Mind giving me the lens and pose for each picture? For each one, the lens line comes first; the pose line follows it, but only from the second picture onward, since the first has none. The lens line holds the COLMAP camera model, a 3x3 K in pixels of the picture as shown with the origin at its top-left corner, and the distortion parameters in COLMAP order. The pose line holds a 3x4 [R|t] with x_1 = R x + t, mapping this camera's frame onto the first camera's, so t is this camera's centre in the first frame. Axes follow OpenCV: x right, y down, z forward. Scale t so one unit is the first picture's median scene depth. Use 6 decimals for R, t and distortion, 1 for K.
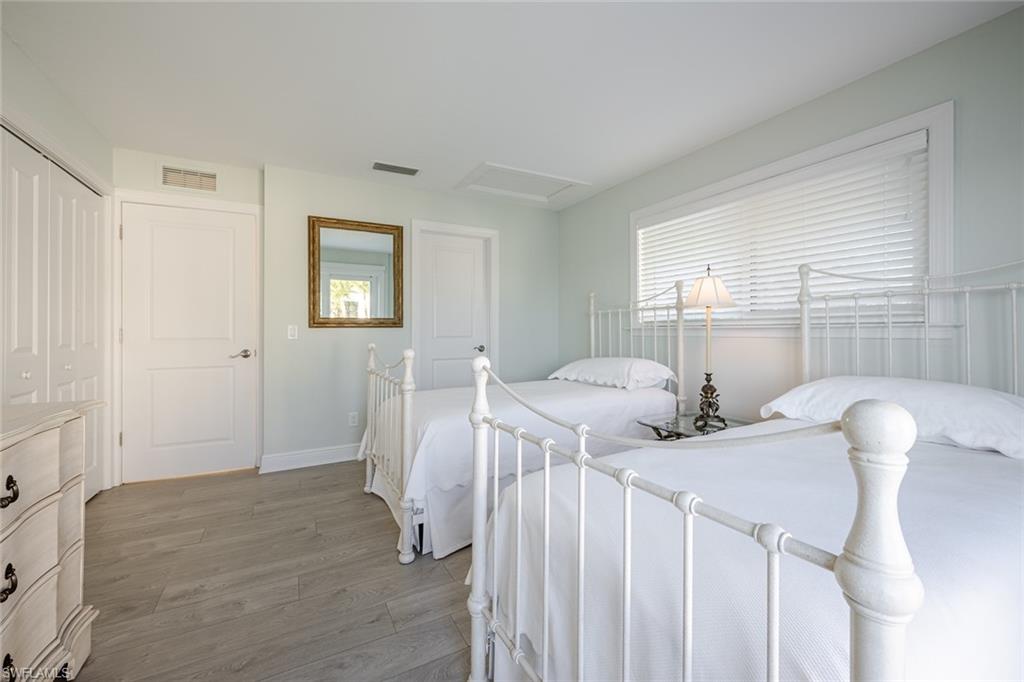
lens RADIAL K [[406.2, 0, 505.9], [0, 406.2, 336.5], [0, 0, 1]] dist [-0.001094, -0.000121]
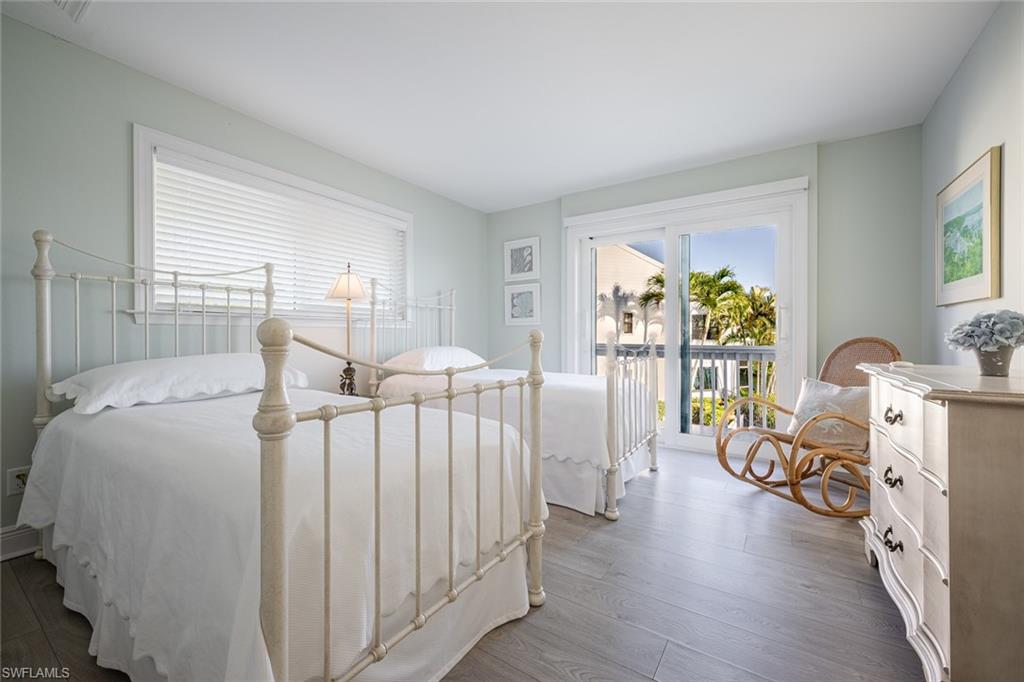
lens RADIAL K [[406.2, 0, 505.9], [0, 406.2, 336.5], [0, 0, 1]] dist [-0.001094, -0.000121]
pose [[-0.456337, -0.004704, 0.889795, -0.612995], [0.004021, 0.999965, 0.007349, 0.020047], [-0.889798, 0.006932, -0.456302, 0.937888]]
